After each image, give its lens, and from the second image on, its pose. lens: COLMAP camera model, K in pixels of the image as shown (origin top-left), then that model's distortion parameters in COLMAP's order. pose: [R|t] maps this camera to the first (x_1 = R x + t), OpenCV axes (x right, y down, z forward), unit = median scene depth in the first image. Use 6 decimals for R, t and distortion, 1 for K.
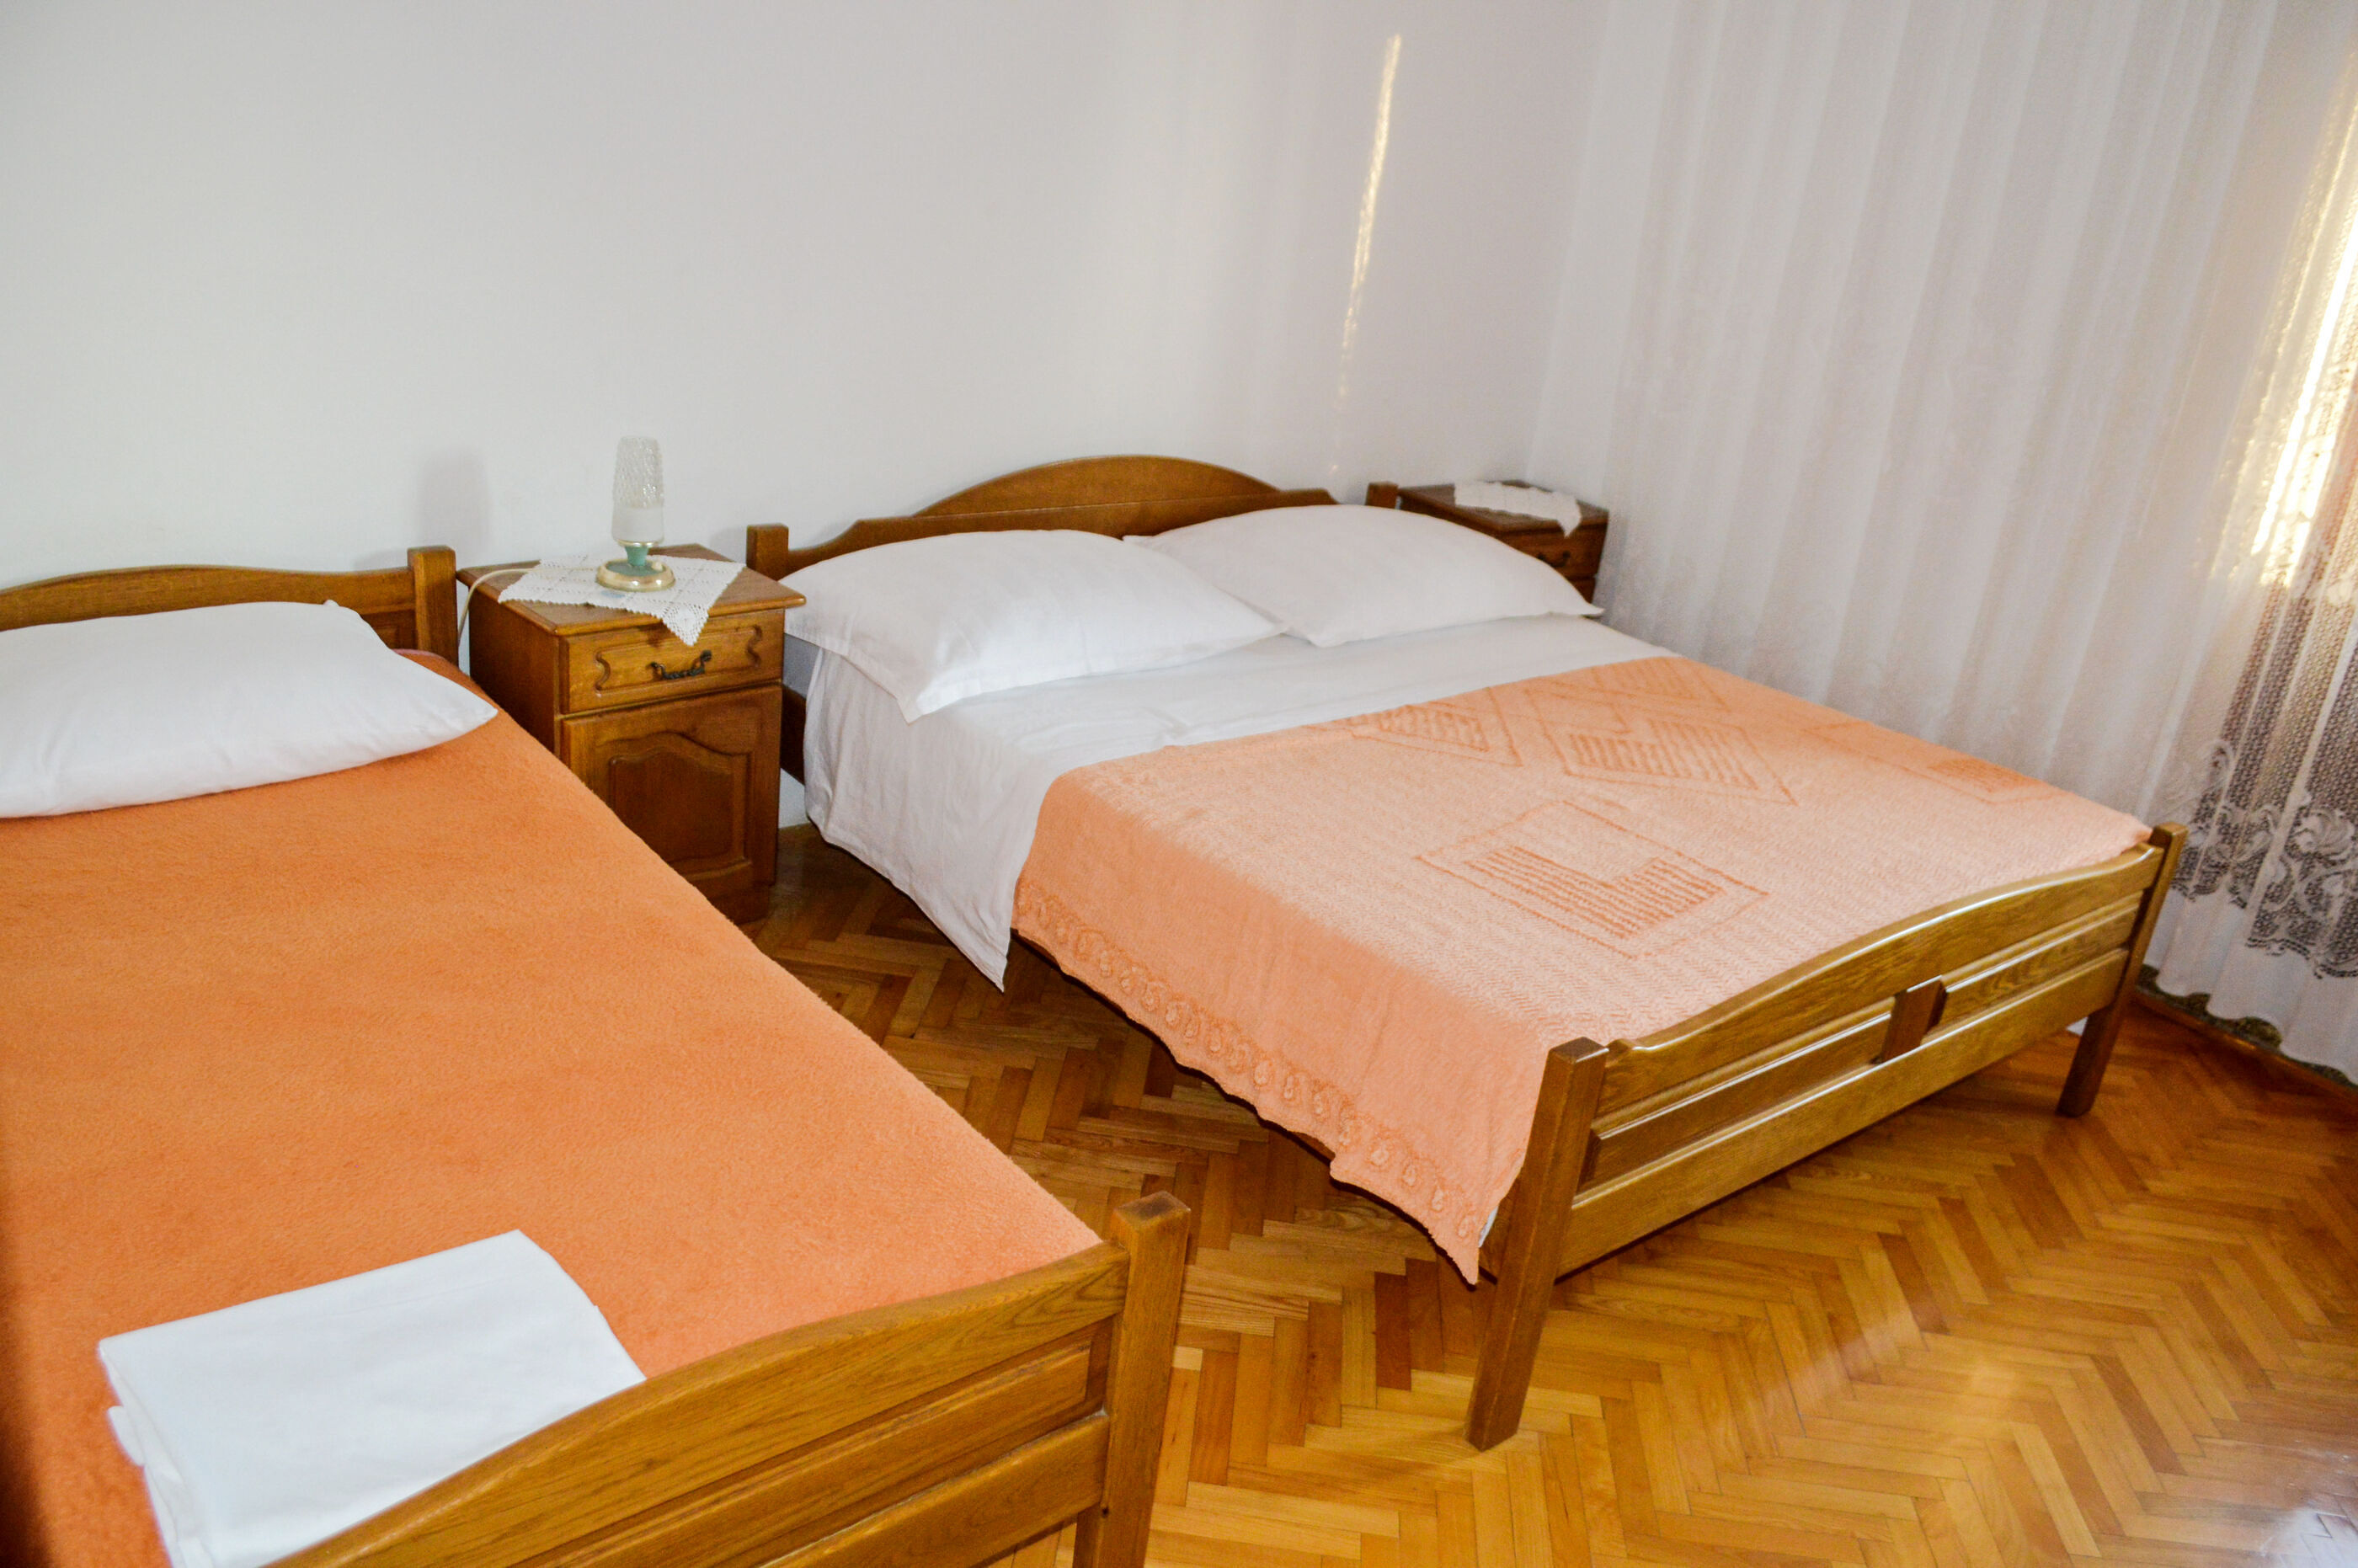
lens RADIAL K [[1844.4, 0, 1179.0], [0, 1844.4, 784.0], [0, 0, 1]] dist [-0.076853, -0.006477]
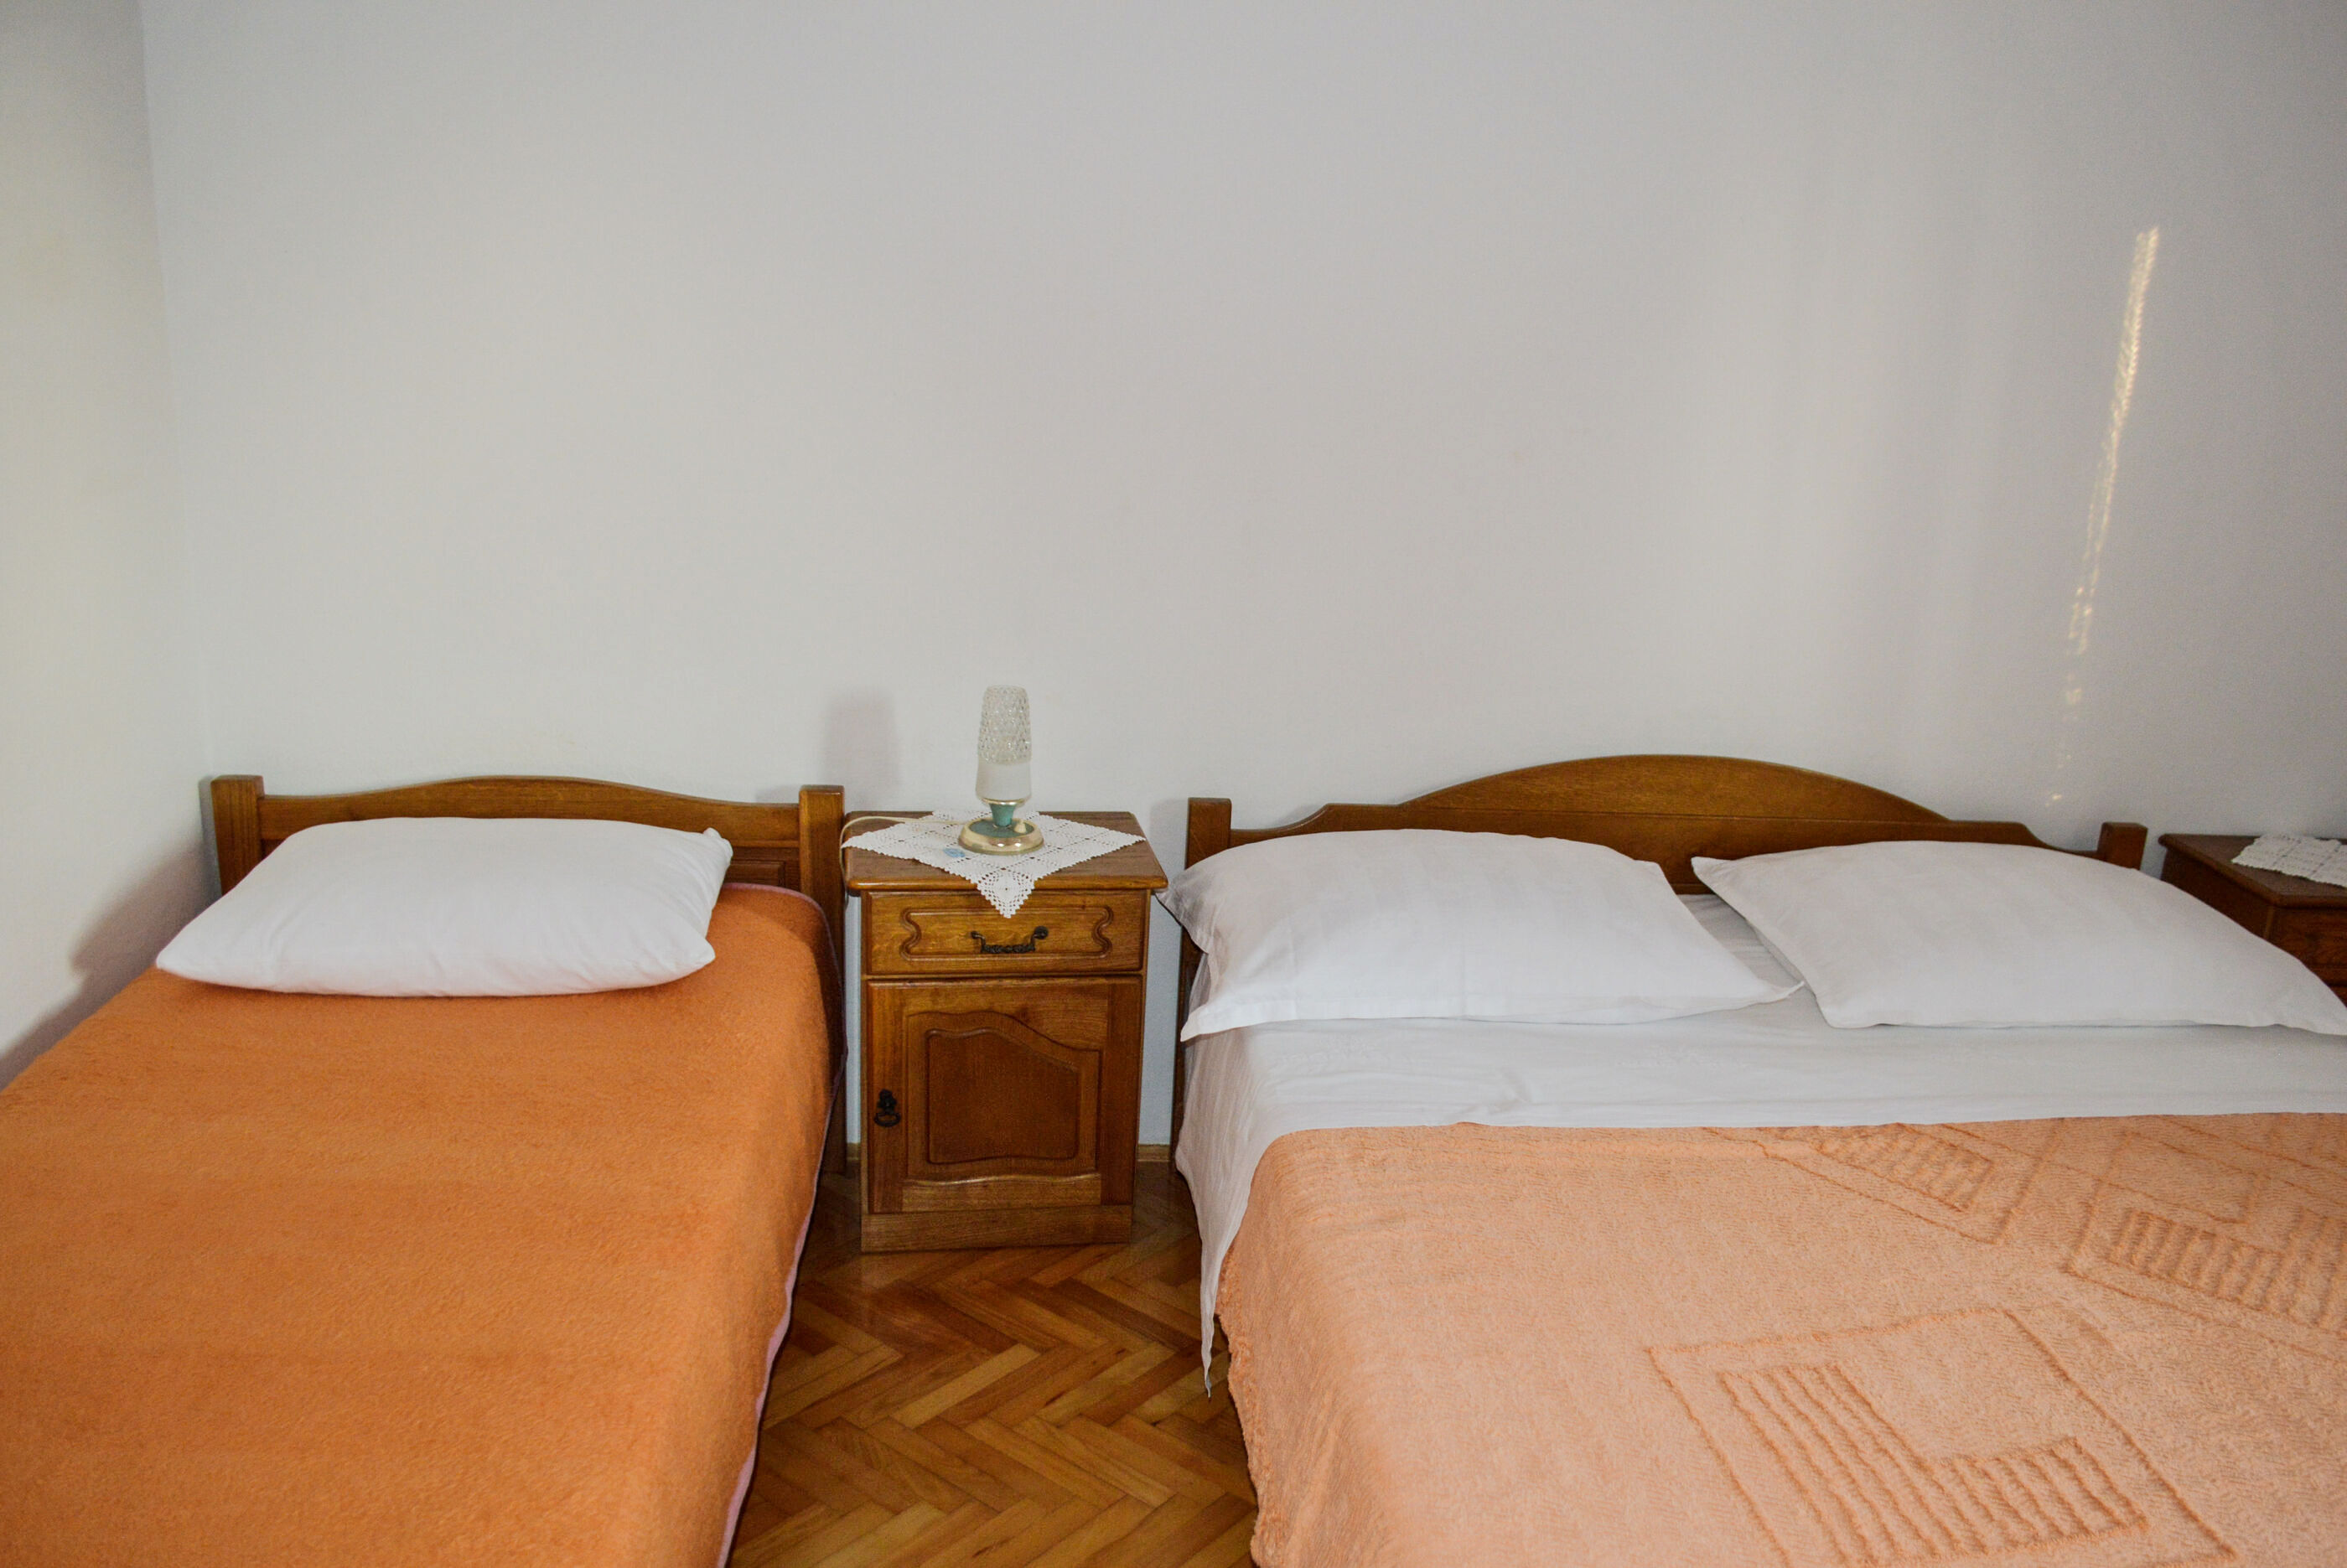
lens RADIAL K [[1847.7, 0, 1172.2], [0, 1847.7, 845.8], [0, 0, 1]] dist [-0.071023, -0.002157]
pose [[0.833243, 0.092169, -0.545171, 0.279618], [-0.162610, 0.983252, -0.082300, -0.047923], [0.528455, 0.157226, 0.834275, 0.280969]]
